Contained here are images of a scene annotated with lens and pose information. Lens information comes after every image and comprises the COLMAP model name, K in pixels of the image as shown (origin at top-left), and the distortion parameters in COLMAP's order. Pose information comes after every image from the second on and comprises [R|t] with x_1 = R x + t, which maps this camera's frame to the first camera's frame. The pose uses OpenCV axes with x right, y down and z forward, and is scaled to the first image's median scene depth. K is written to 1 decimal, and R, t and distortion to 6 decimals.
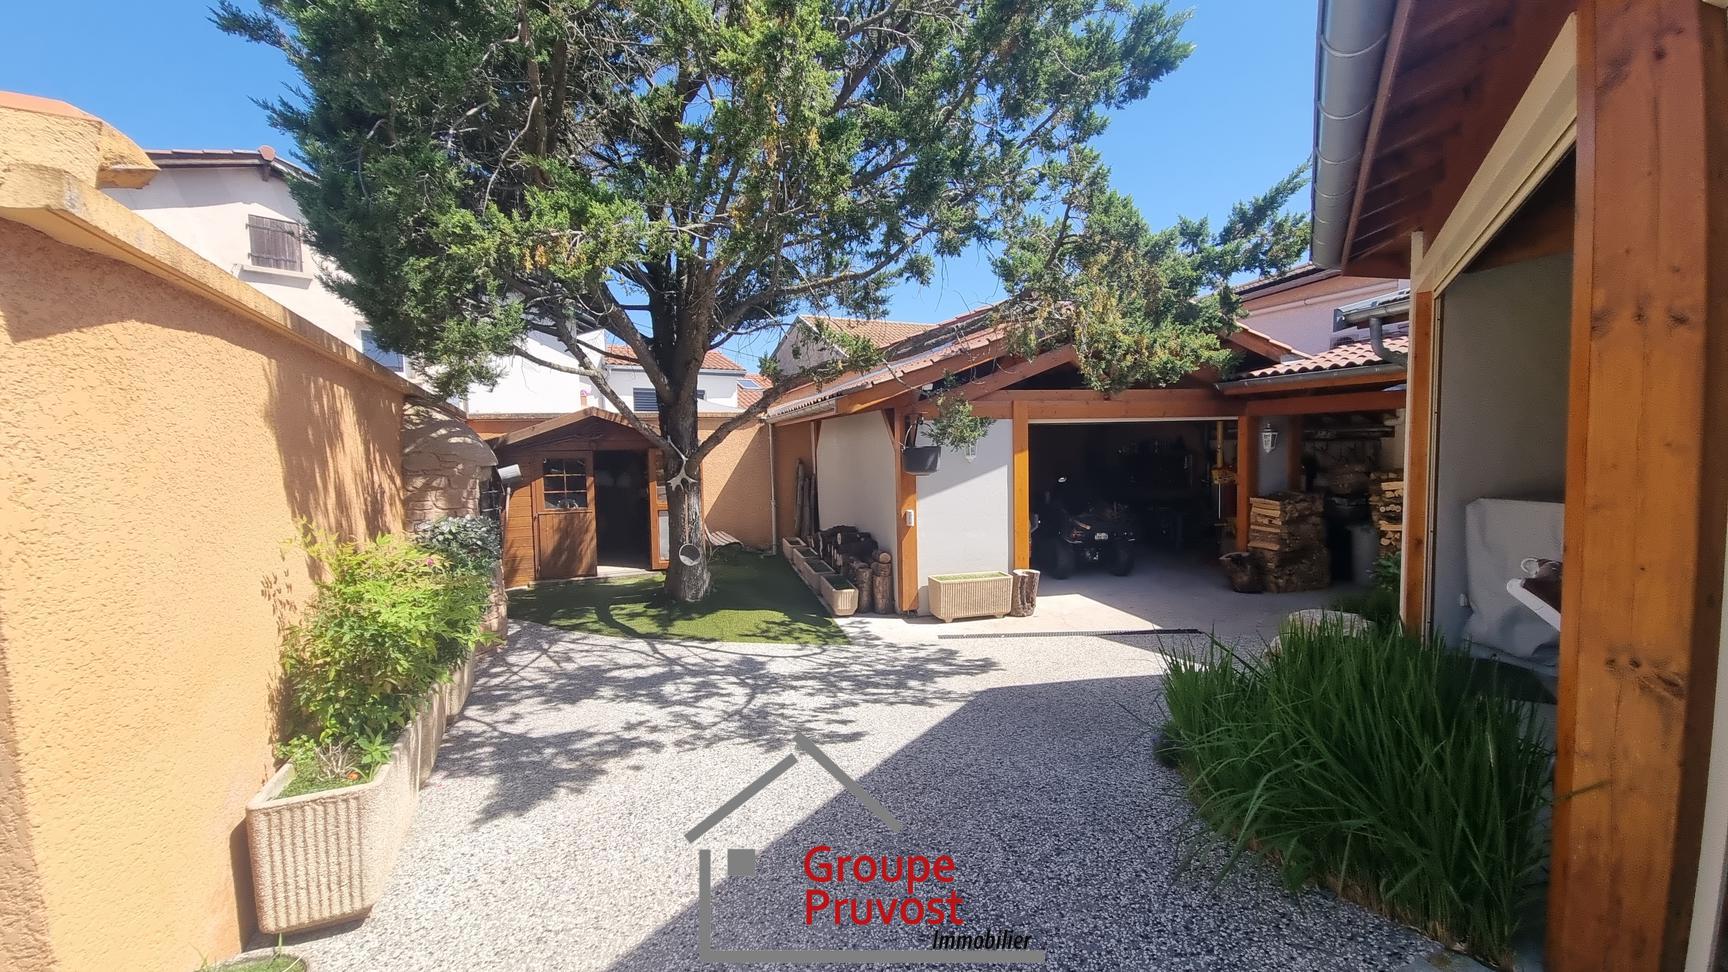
lens RADIAL K [[691.9, 0, 866.6], [0, 691.9, 479.8], [0, 0, 1]] dist [-0.000209, -0.004695]
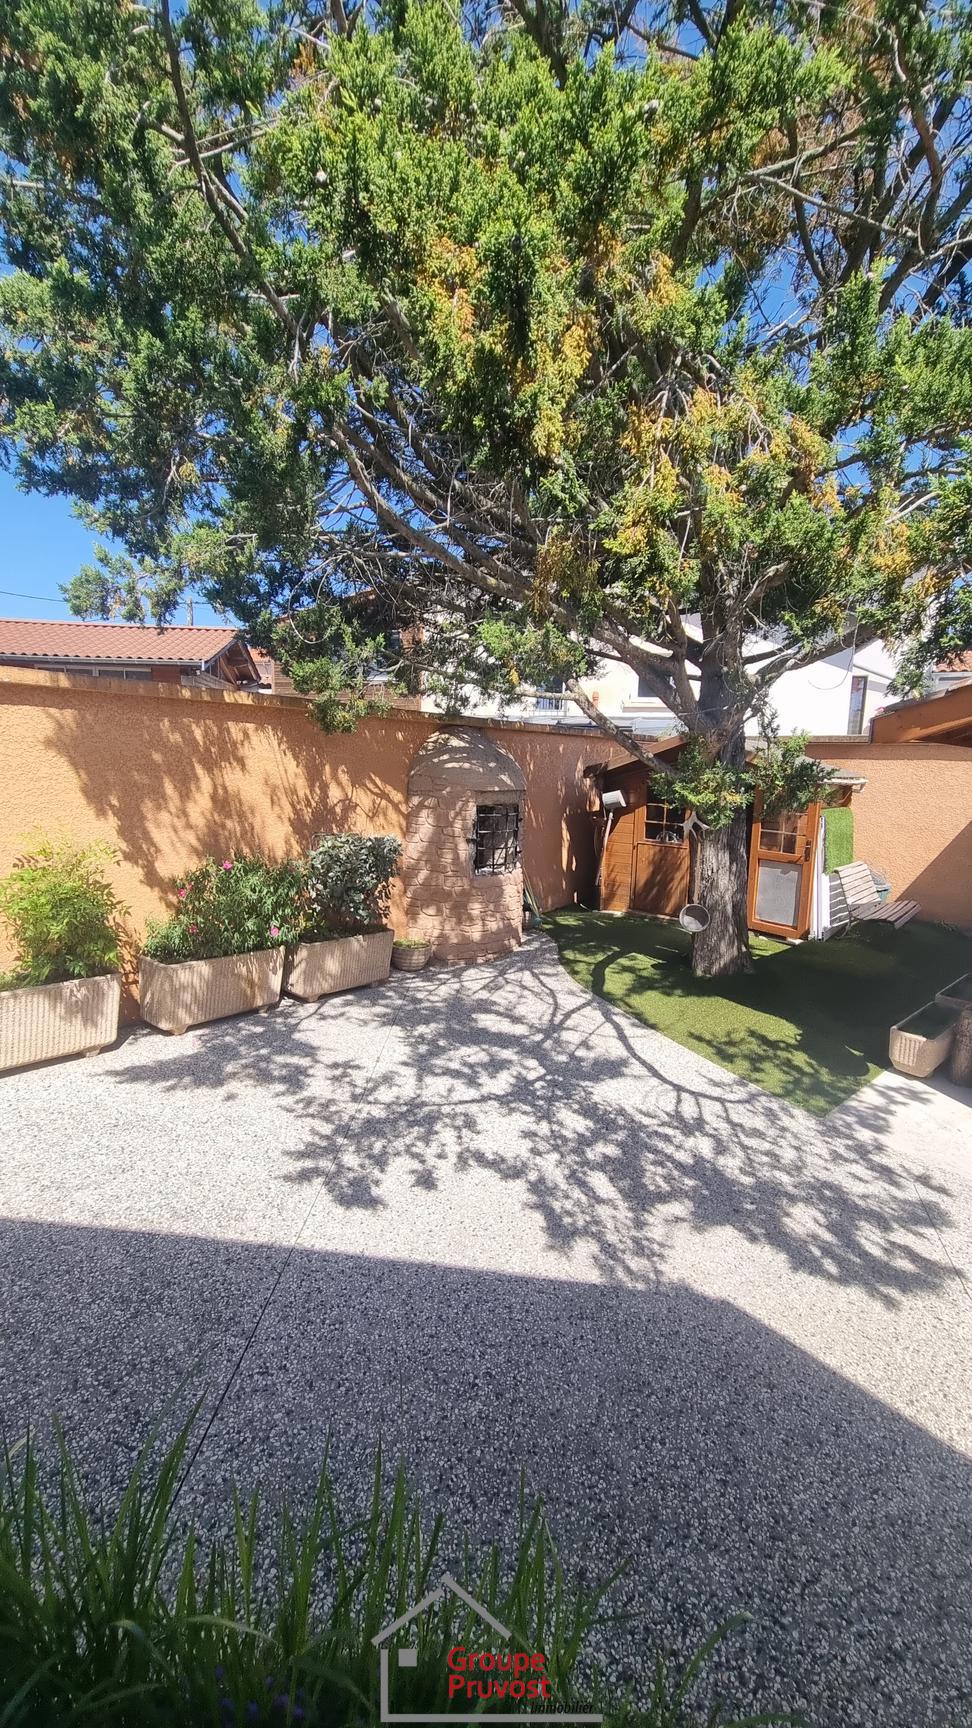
lens RADIAL K [[691.9, 0, 488.0], [0, 691.9, 858.4], [0, 0, 1]] dist [-0.000209, -0.004695]
pose [[0.465133, 0.154381, -0.871675, 0.421920], [-0.082666, 0.987948, 0.130863, -0.059434], [0.881373, 0.011190, 0.472289, 0.530397]]
